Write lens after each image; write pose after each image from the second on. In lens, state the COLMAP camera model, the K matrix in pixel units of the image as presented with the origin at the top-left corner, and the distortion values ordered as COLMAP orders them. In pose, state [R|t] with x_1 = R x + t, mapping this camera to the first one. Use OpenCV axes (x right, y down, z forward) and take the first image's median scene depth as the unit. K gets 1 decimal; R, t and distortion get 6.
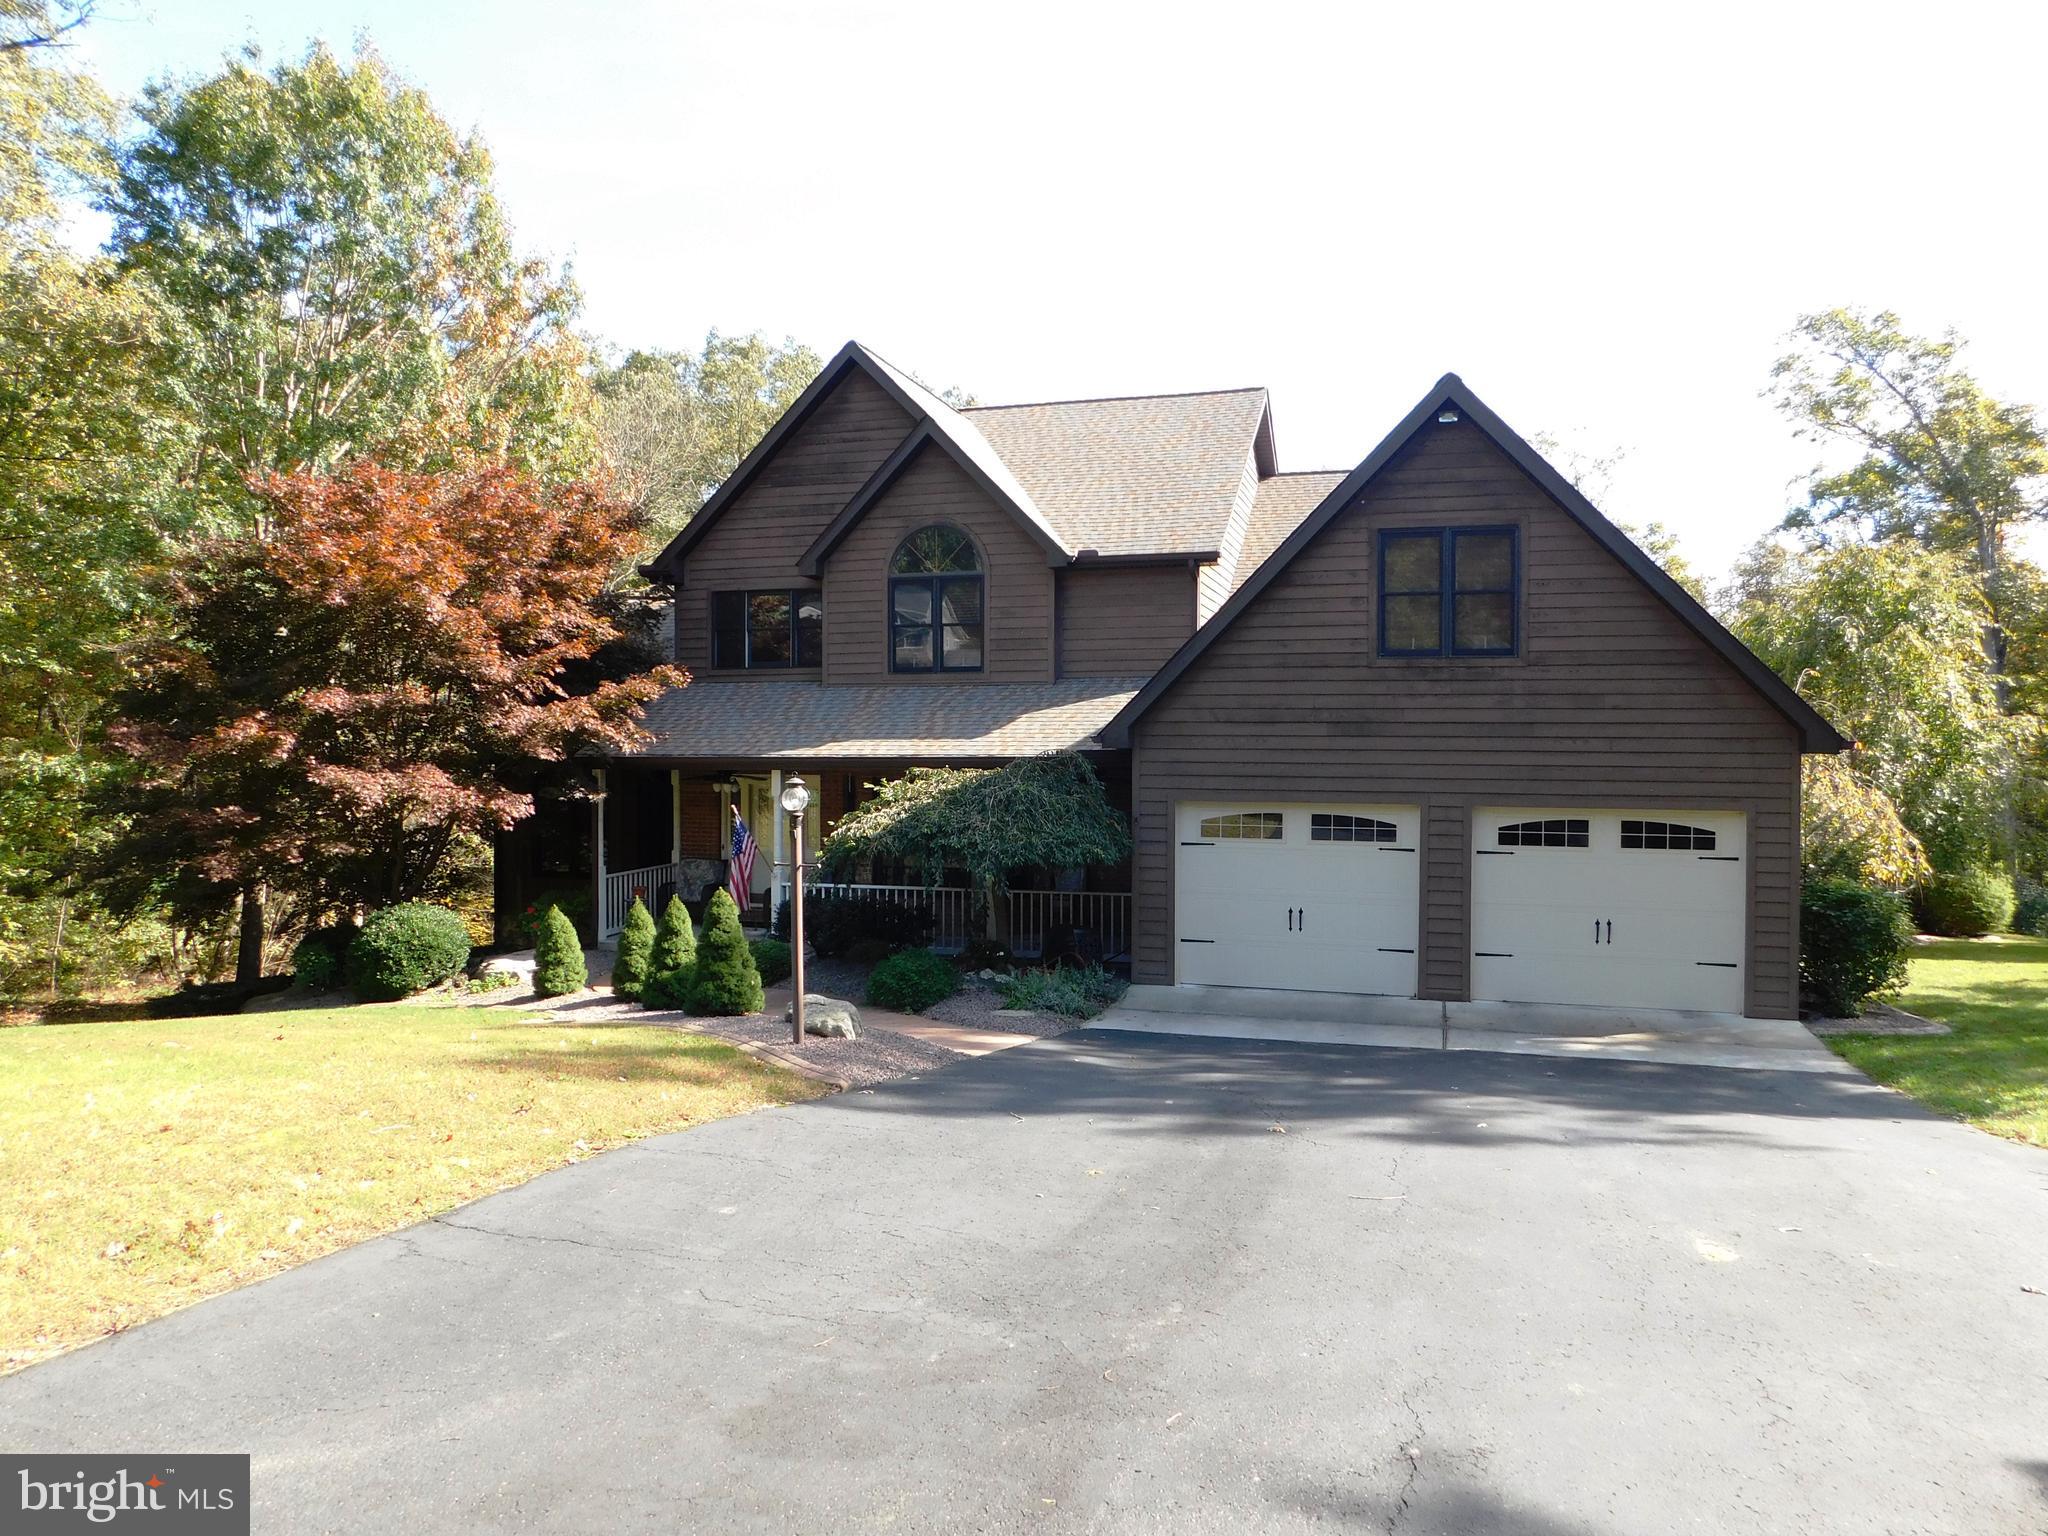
lens RADIAL K [[1363.8, 0, 1020.4], [0, 1363.8, 766.8], [0, 0, 1]] dist [-0.069340, 0.054212]
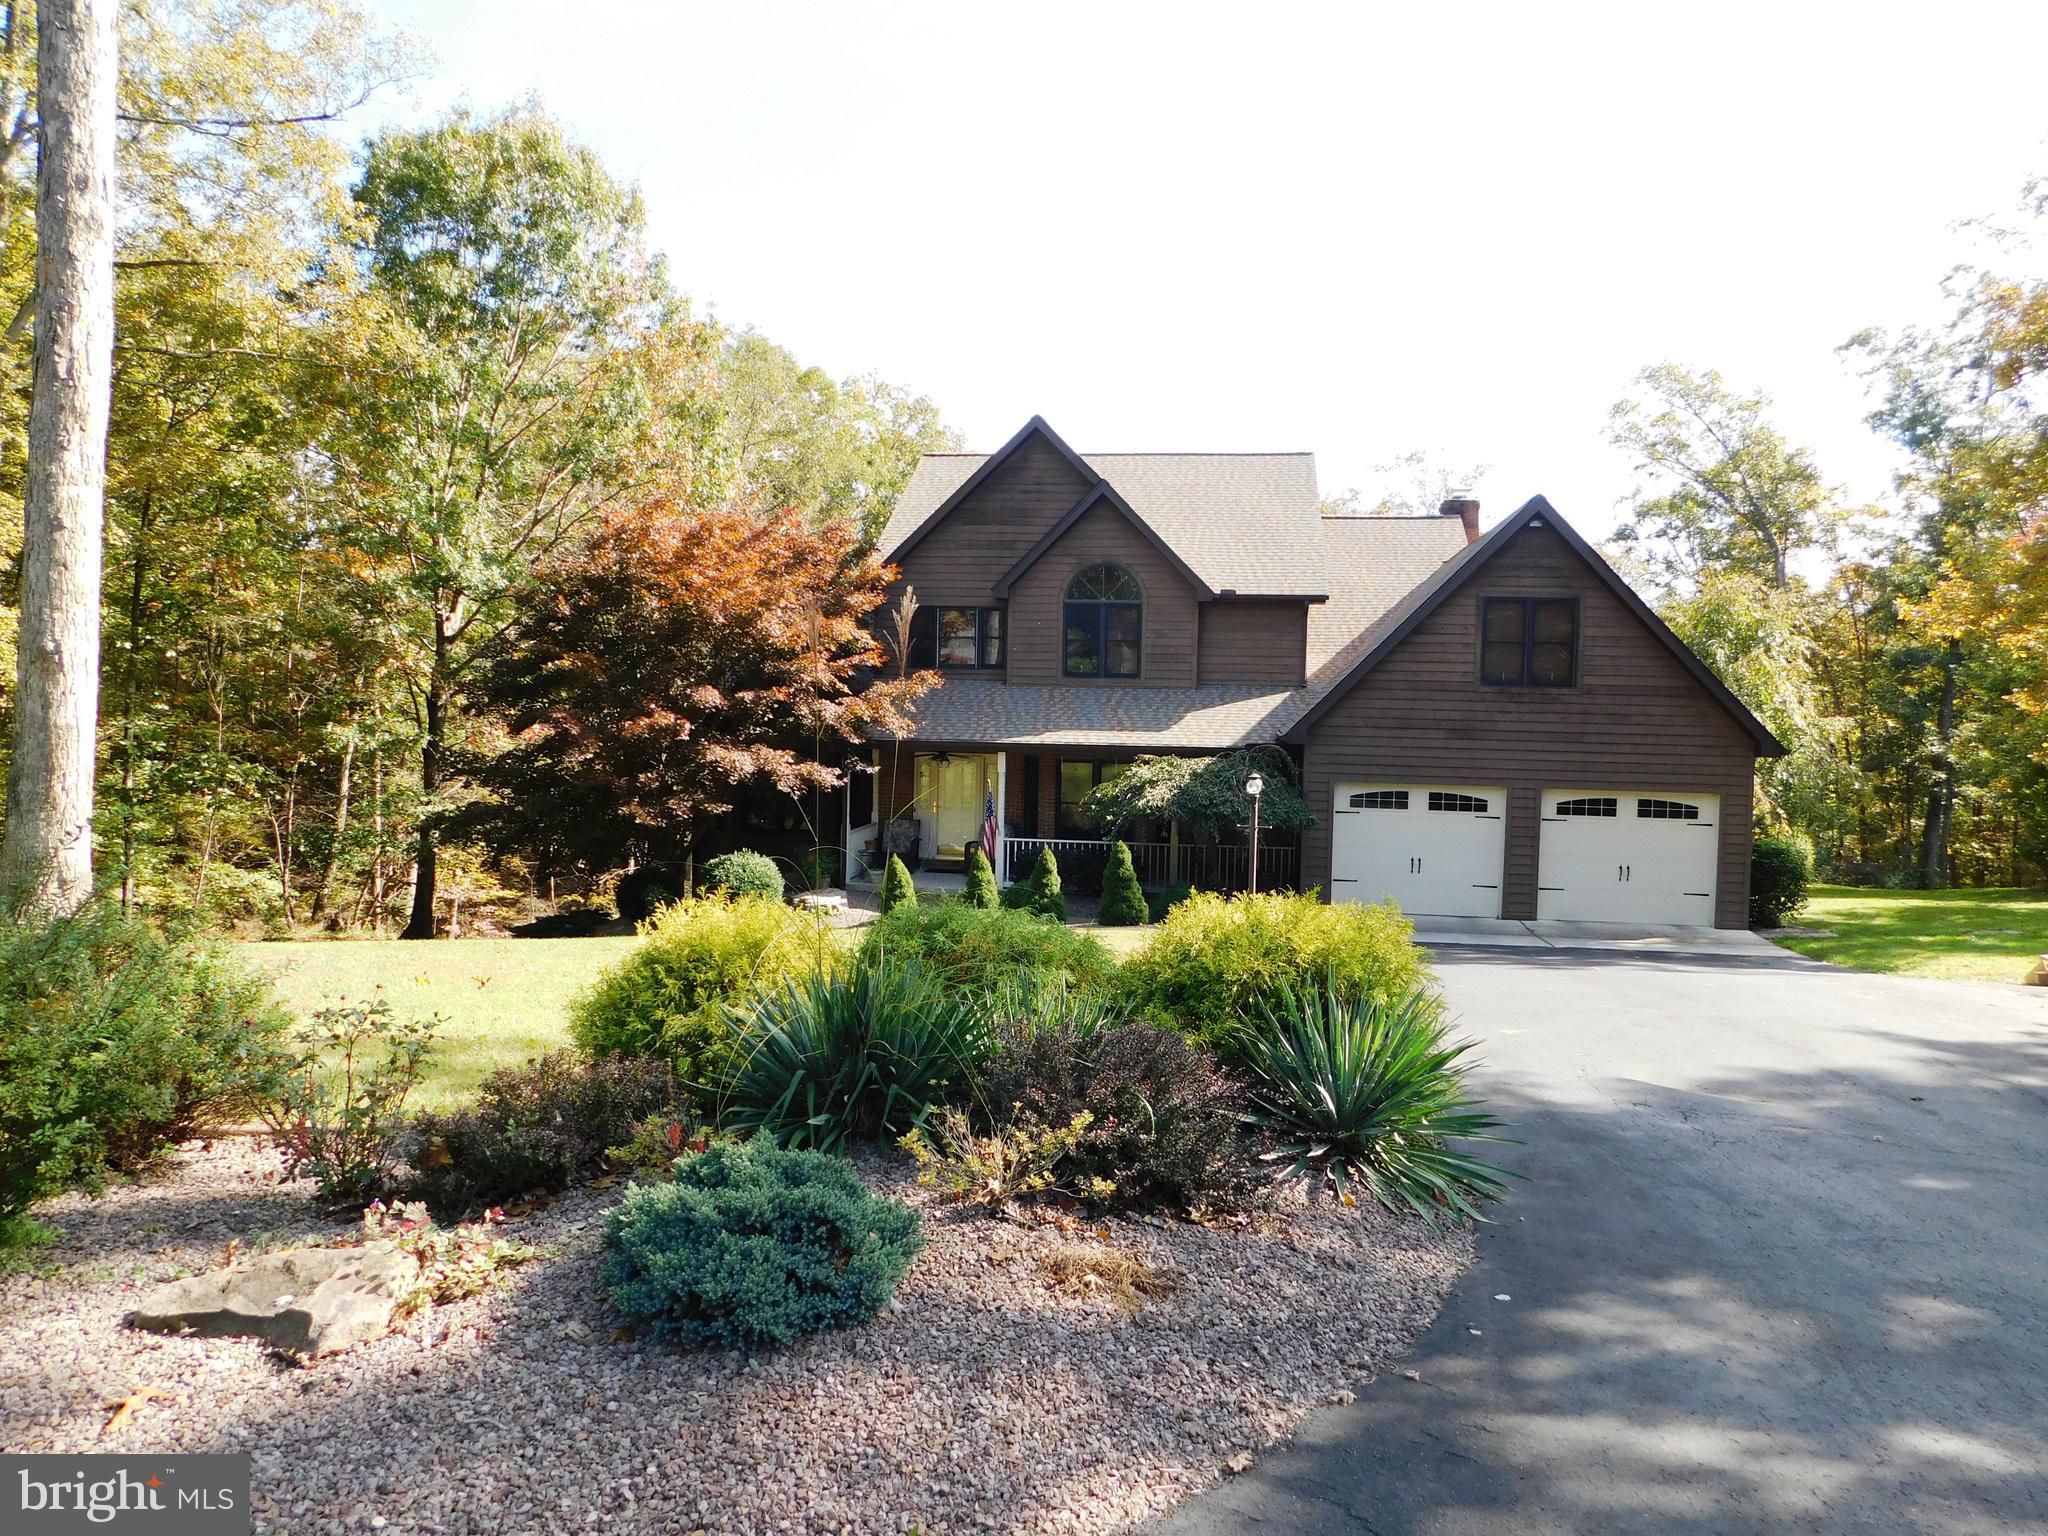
lens RADIAL K [[1363.8, 0, 1023.4], [0, 1363.8, 768.6], [0, 0, 1]] dist [-0.069340, 0.054212]
pose [[0.989031, 0.011794, 0.147236, -0.405060], [-0.016592, 0.999369, 0.031399, -0.026792], [-0.146772, -0.033498, 0.988603, -0.342031]]
